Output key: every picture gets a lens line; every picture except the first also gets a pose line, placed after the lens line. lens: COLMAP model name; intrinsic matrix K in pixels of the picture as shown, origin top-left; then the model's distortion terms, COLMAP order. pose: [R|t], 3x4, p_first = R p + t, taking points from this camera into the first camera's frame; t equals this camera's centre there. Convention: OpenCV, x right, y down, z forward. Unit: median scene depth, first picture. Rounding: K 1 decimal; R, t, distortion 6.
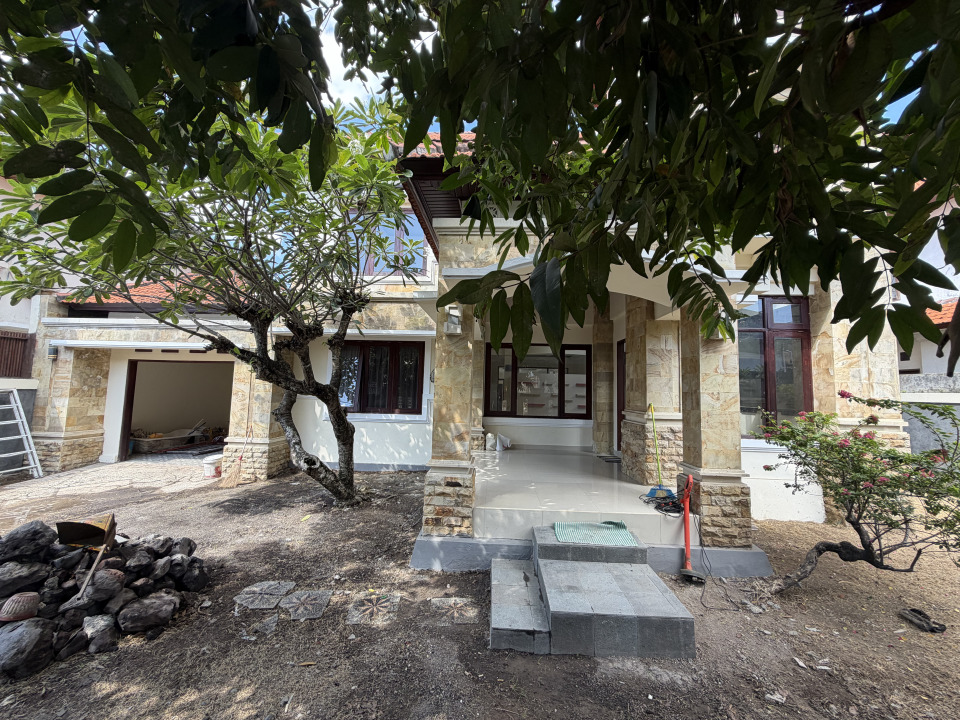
lens RADIAL K [[383.2, 0, 480.8], [0, 383.2, 358.3], [0, 0, 1]] dist [0.001539, 0.000128]
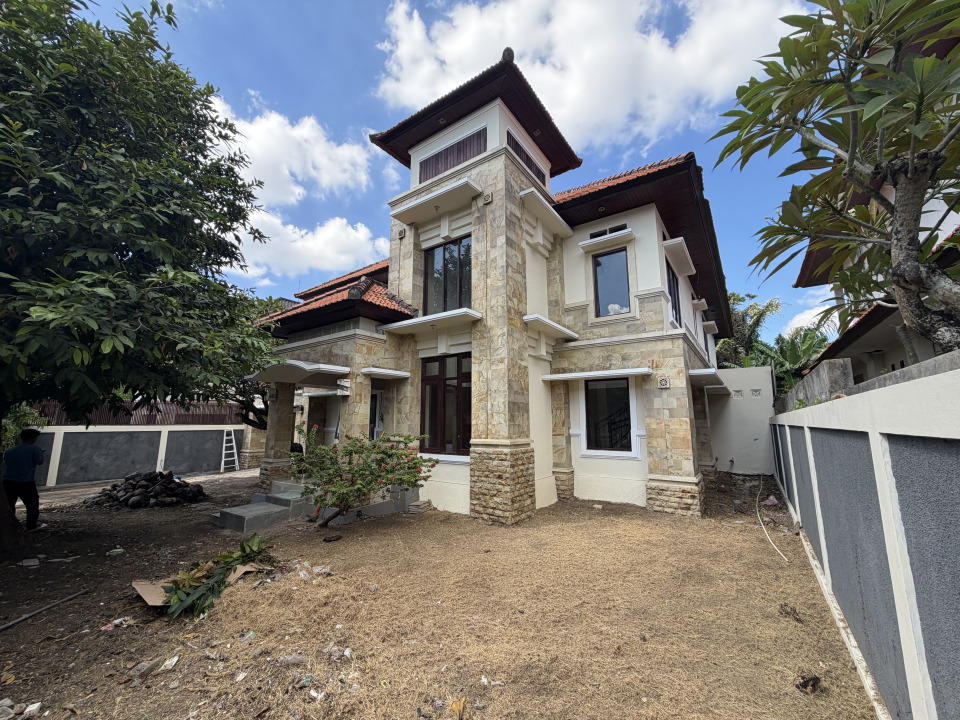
lens RADIAL K [[383.2, 0, 479.6], [0, 383.2, 360.7], [0, 0, 1]] dist [0.001539, 0.000128]
pose [[0.840513, -0.114683, -0.529514, 1.159301], [0.068101, 0.991952, -0.106740, 0.016635], [0.537494, 0.053656, 0.841559, -0.123060]]
